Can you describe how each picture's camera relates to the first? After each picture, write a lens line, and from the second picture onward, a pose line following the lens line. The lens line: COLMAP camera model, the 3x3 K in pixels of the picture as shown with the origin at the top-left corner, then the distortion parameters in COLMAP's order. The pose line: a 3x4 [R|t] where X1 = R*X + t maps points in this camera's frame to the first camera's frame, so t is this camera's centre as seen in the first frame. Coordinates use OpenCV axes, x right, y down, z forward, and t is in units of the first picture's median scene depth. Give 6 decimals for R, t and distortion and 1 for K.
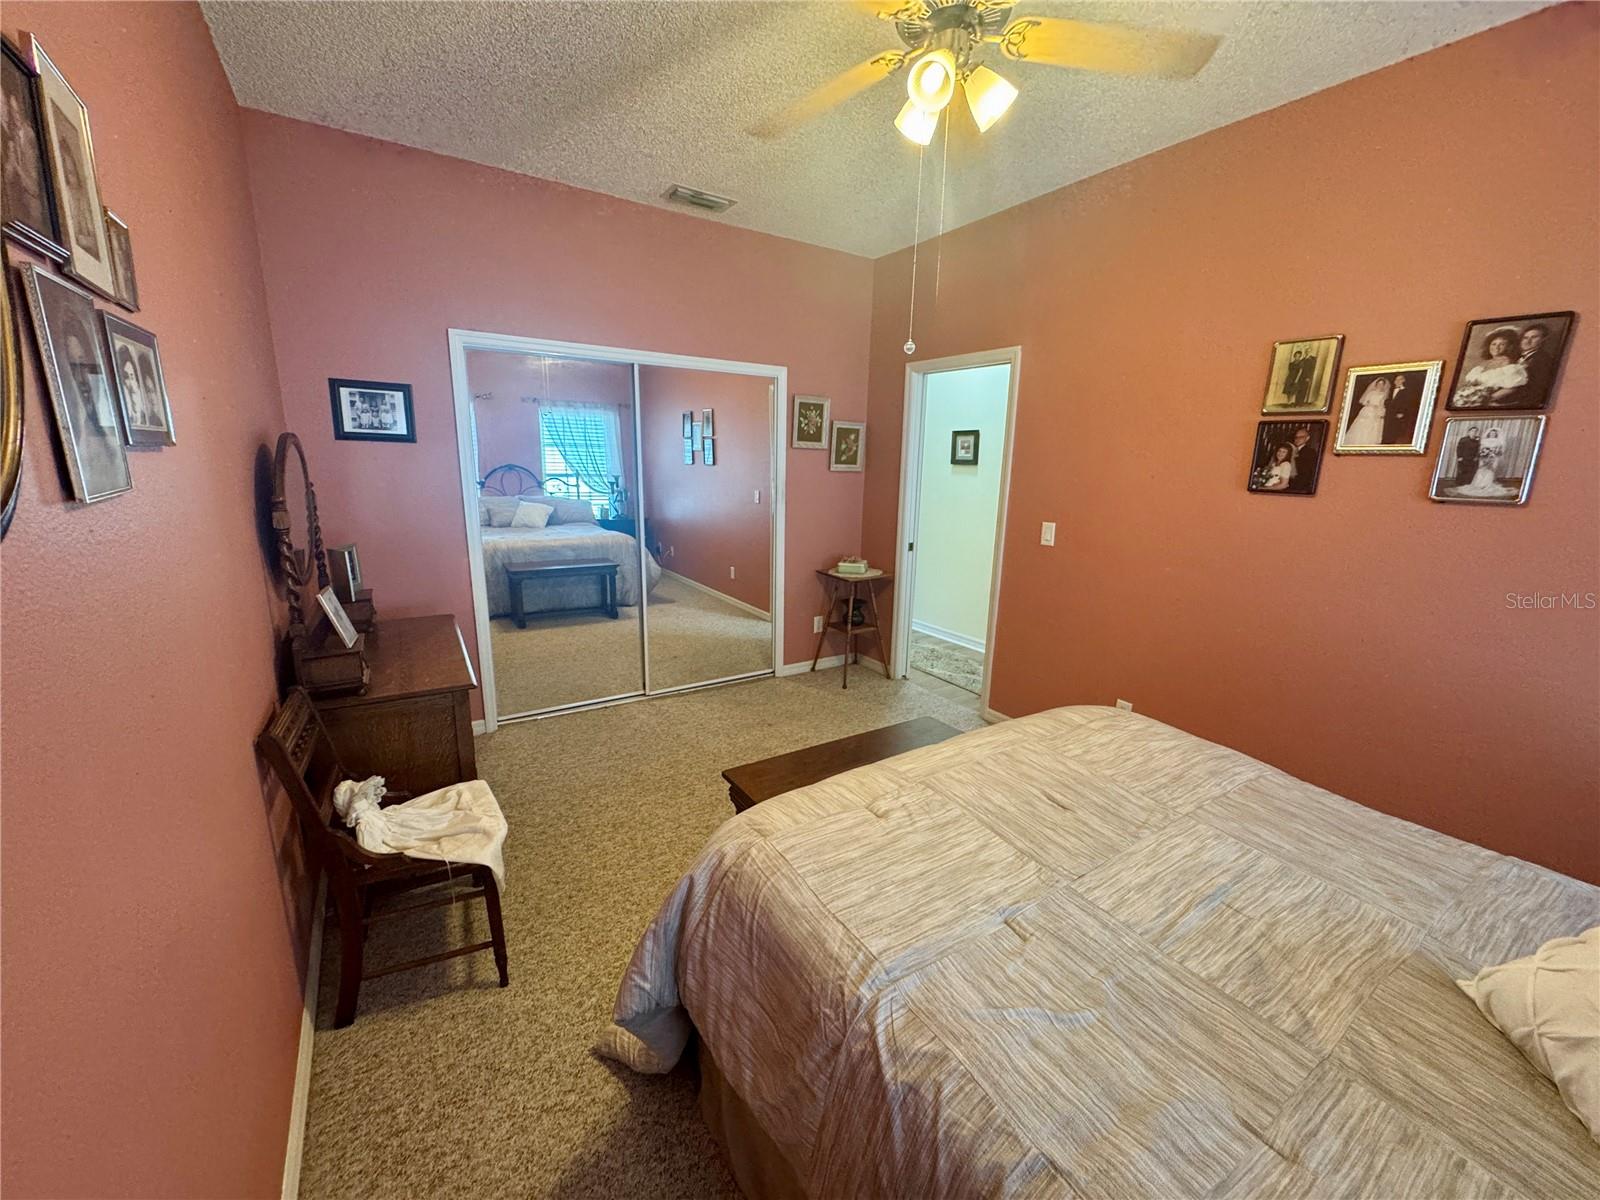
lens RADIAL K [[642.9, 0, 798.2], [0, 642.9, 599.5], [0, 0, 1]] dist [-0.000905, 0.000289]
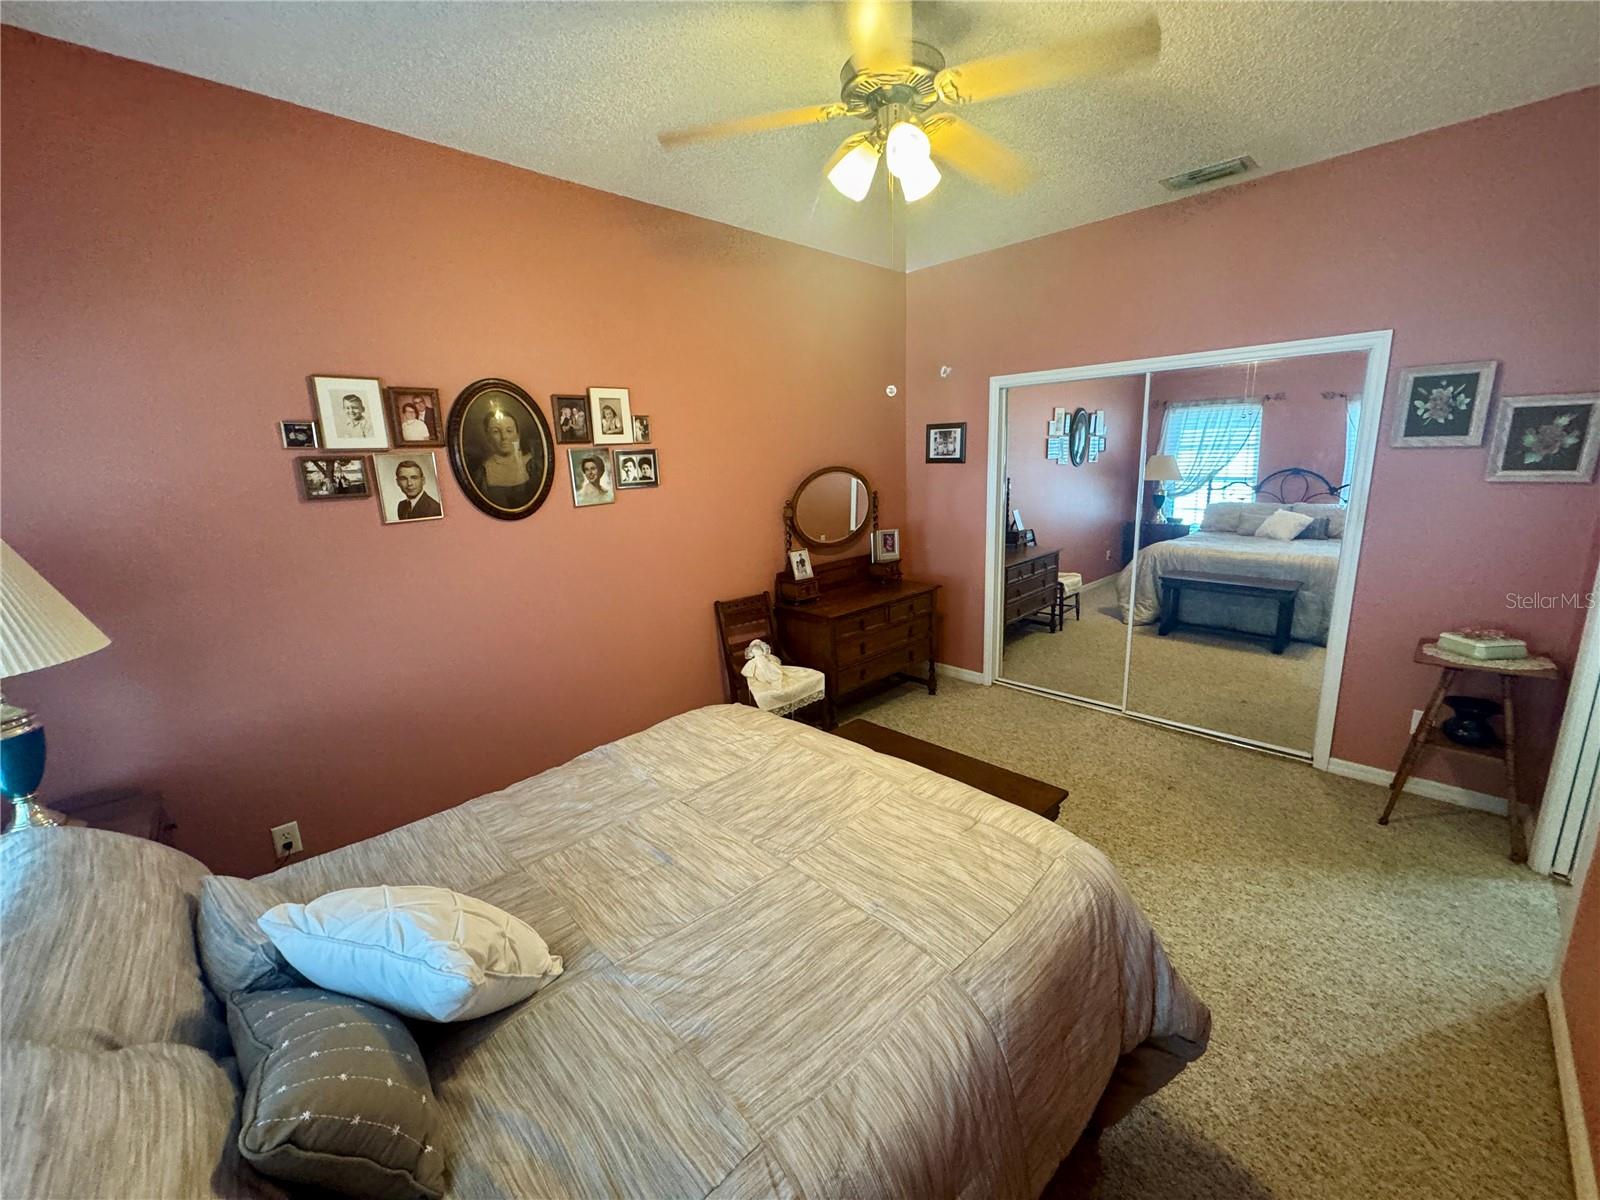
lens RADIAL K [[642.9, 0, 798.2], [0, 642.9, 599.5], [0, 0, 1]] dist [-0.000905, 0.000289]
pose [[0.193118, 0.186741, -0.963241, 0.566650], [-0.172540, 0.972887, 0.154019, -0.080971], [0.965886, 0.136454, 0.220102, 0.285307]]
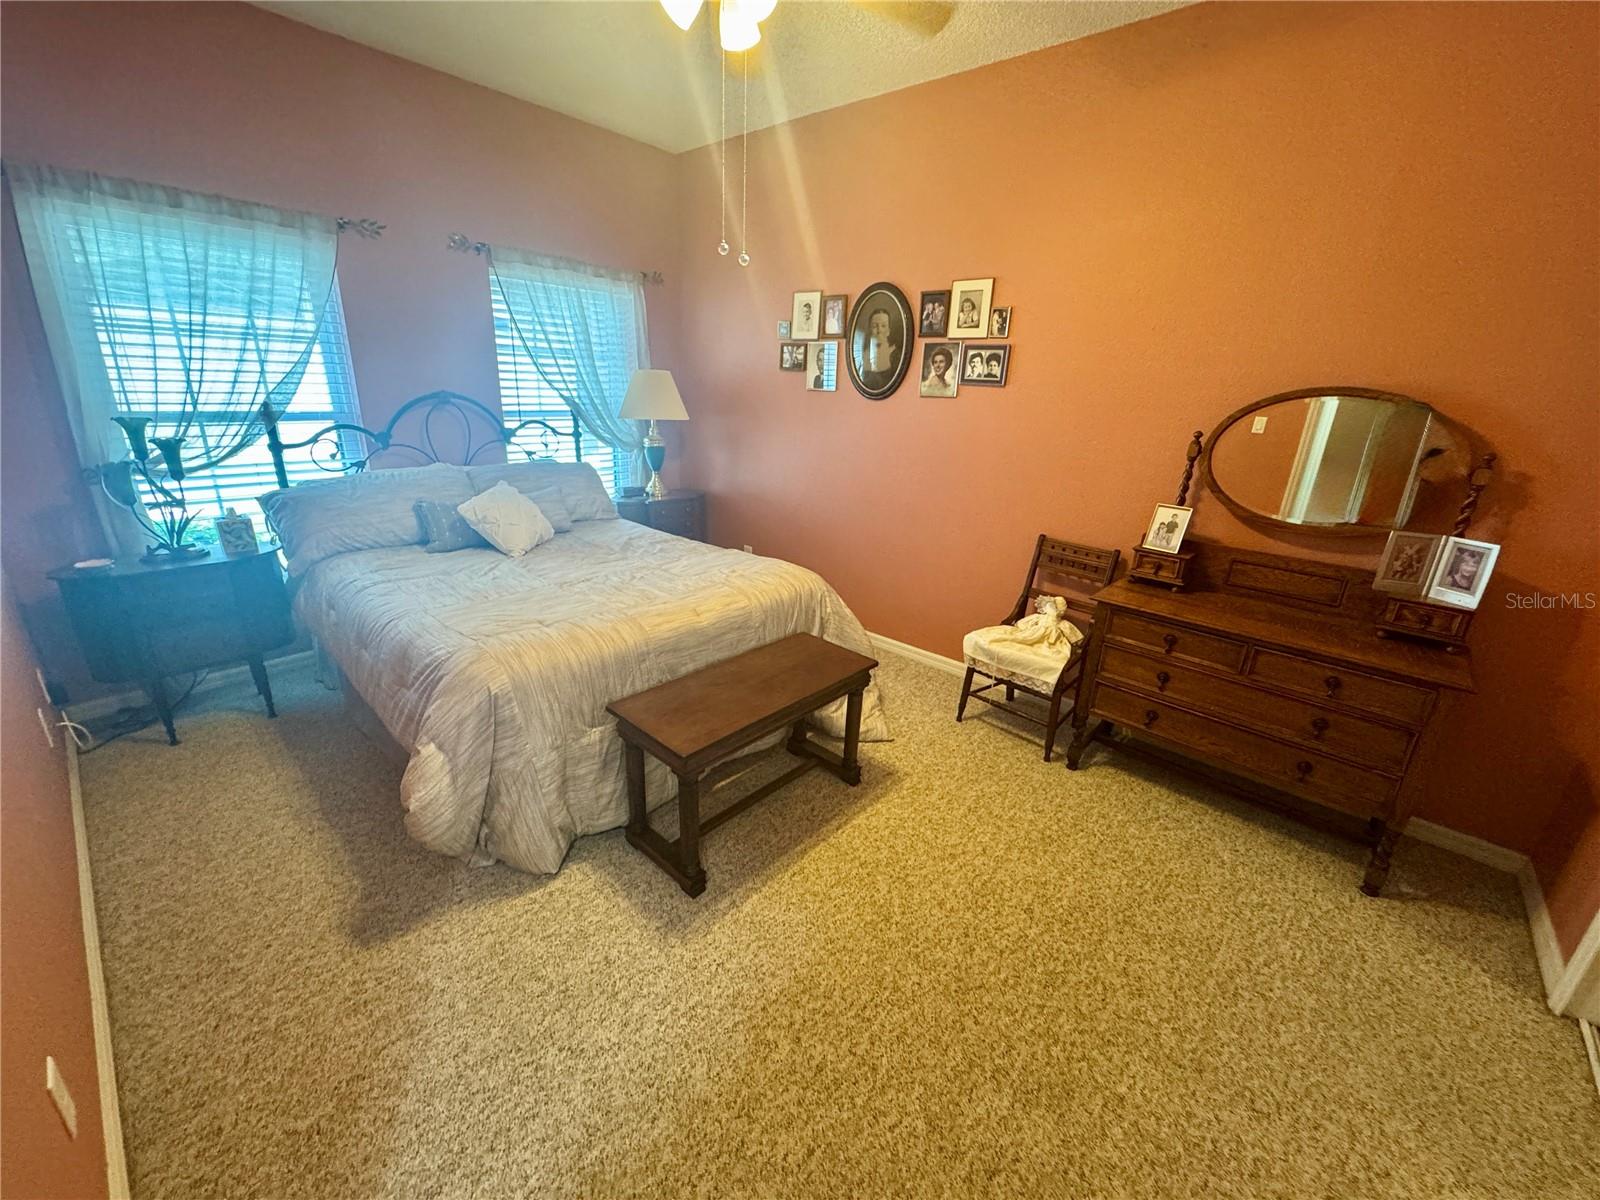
lens RADIAL K [[642.9, 0, 798.2], [0, 642.9, 599.5], [0, 0, 1]] dist [-0.000905, 0.000289]
pose [[-0.964608, 0.019904, -0.262935, 0.164778], [-0.121110, 0.852309, 0.508825, -0.204707], [0.234230, 0.522660, -0.819733, 0.959628]]
